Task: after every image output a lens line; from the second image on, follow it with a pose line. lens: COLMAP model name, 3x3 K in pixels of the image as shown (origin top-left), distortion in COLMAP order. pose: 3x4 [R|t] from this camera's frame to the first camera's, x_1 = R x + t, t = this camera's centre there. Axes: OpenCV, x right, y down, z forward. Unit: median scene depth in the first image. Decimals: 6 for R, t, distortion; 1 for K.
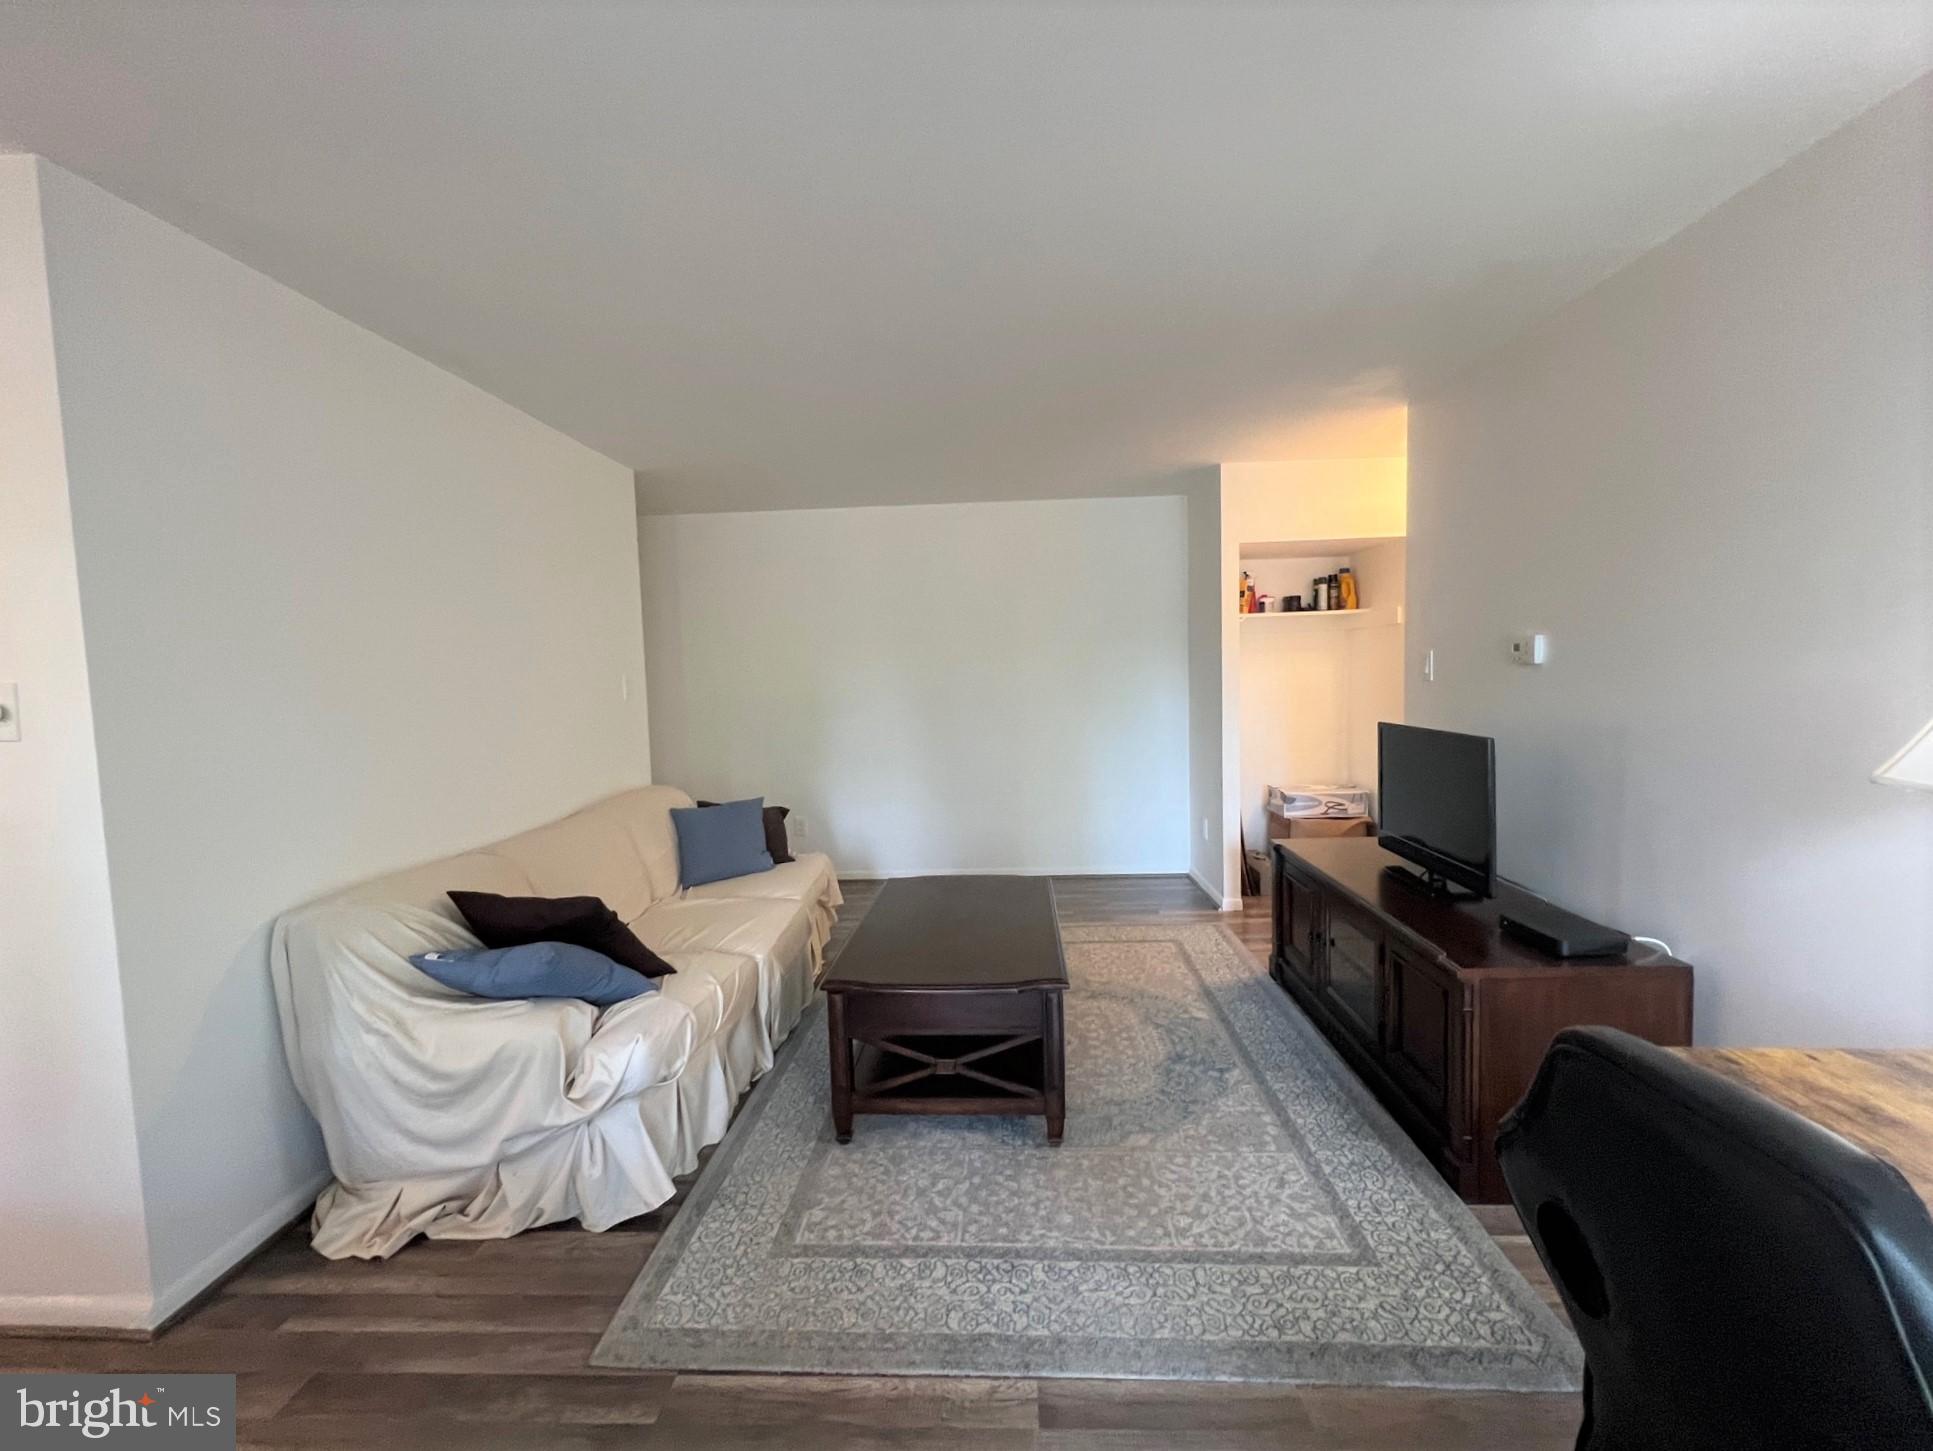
lens RADIAL K [[787.6, 0, 967.5], [0, 787.6, 719.3], [0, 0, 1]] dist [0.001343, -0.000109]
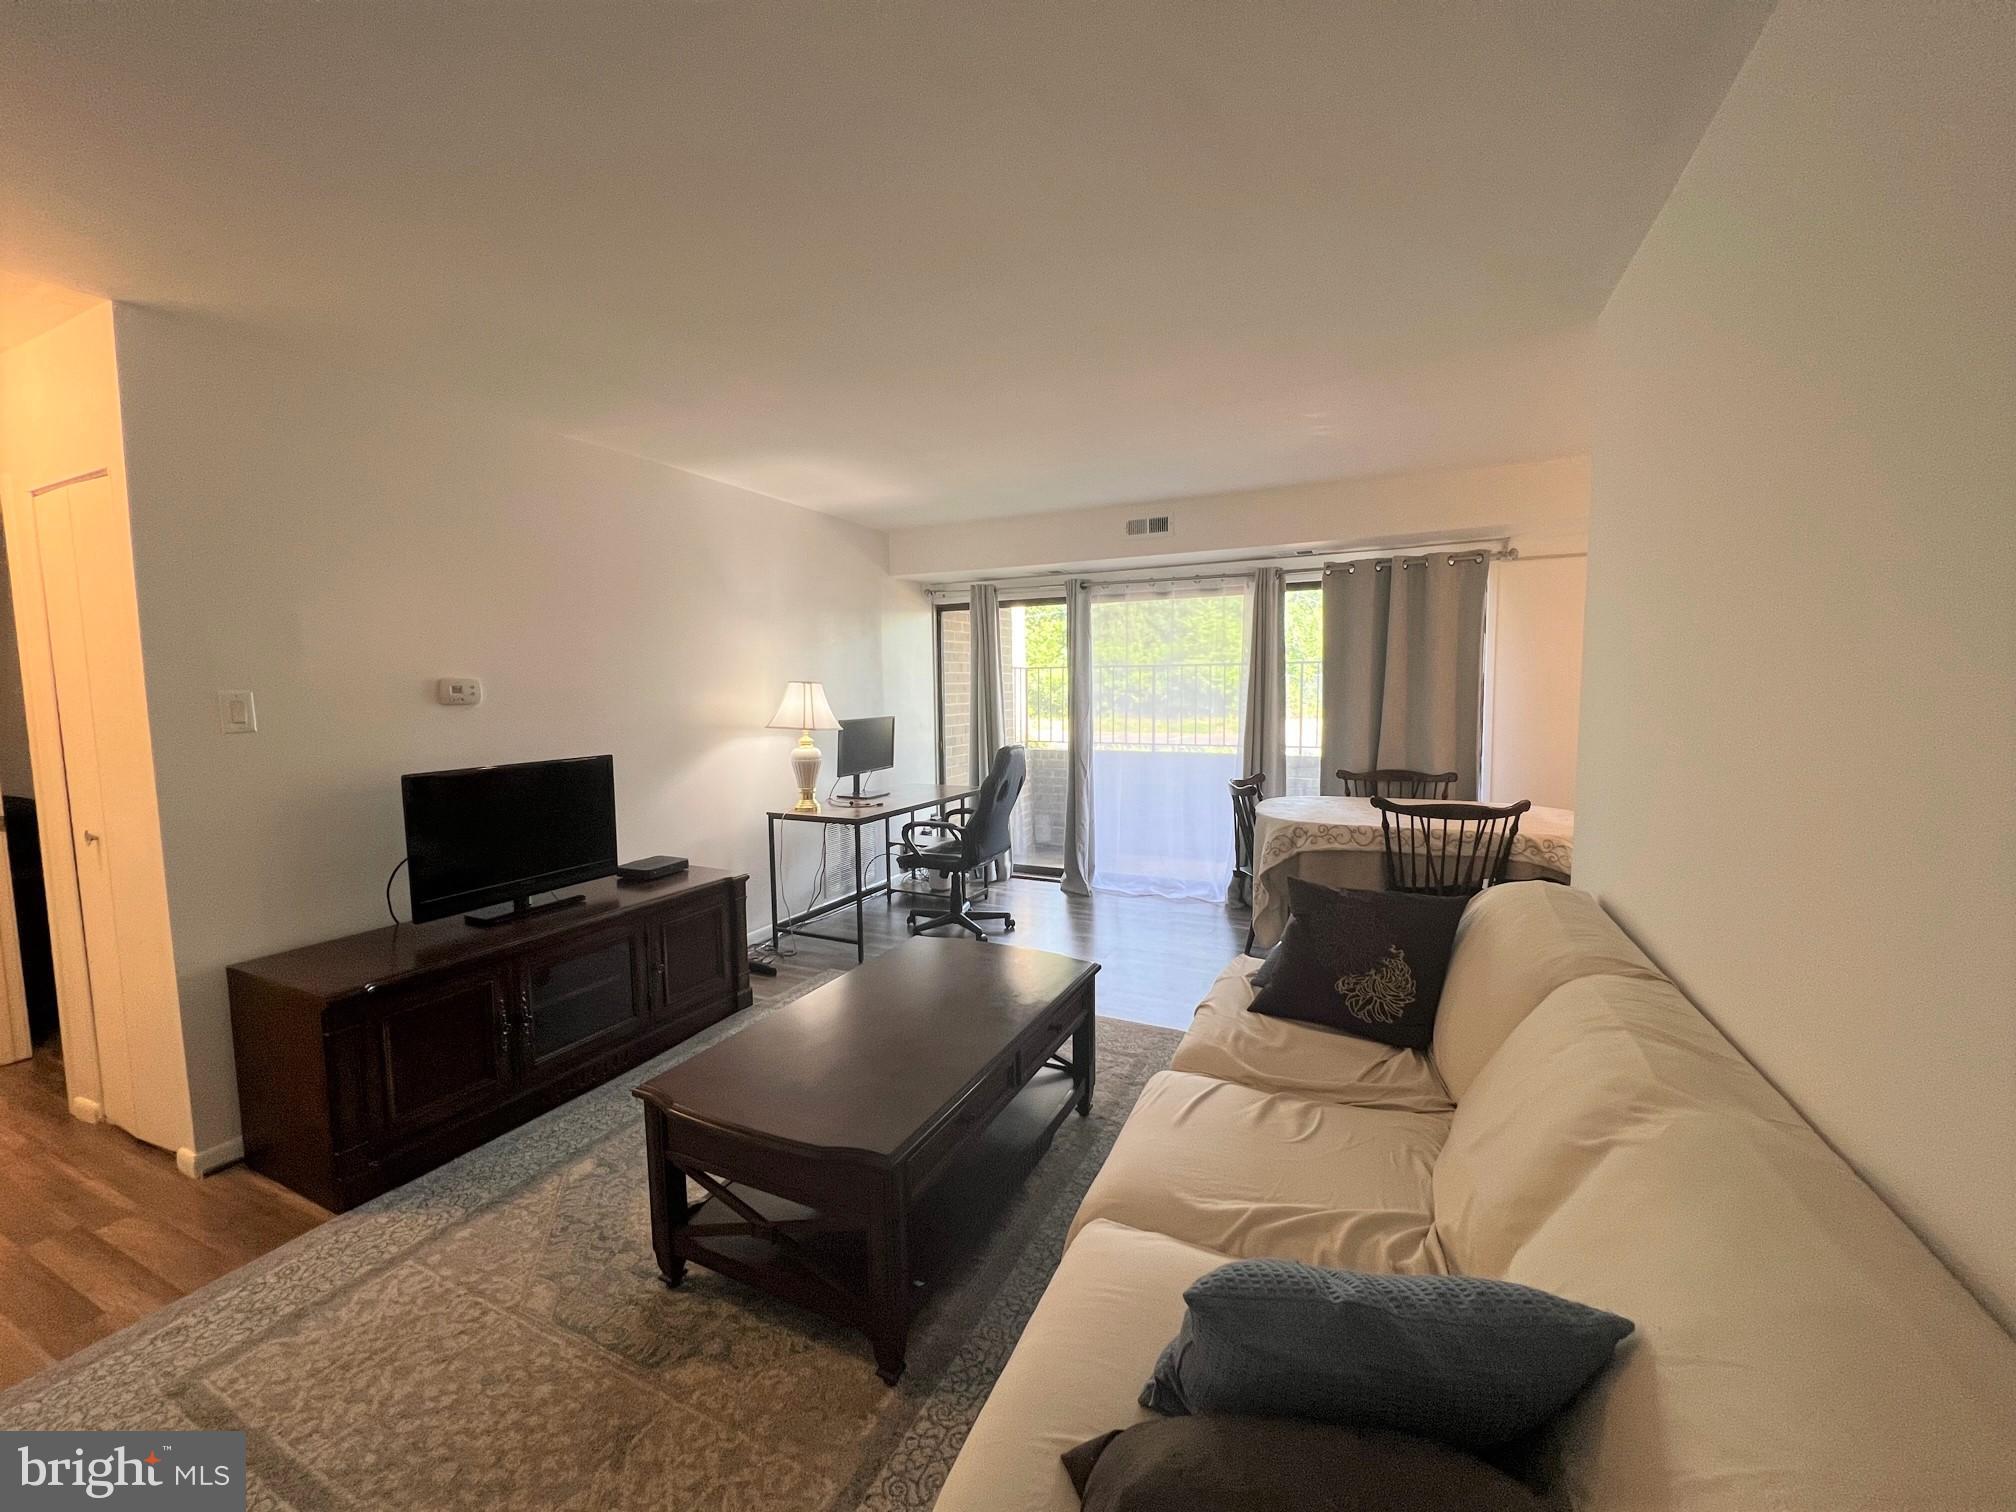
lens RADIAL K [[821.5, 0, 998.8], [0, 821.5, 750.9], [0, 0, 1]] dist [0.001343, -0.000109]
pose [[-0.915223, 0.013427, 0.402725, -0.809385], [0.073608, 0.988199, 0.134333, -0.189537], [-0.396168, 0.152588, -0.905410, 3.155746]]
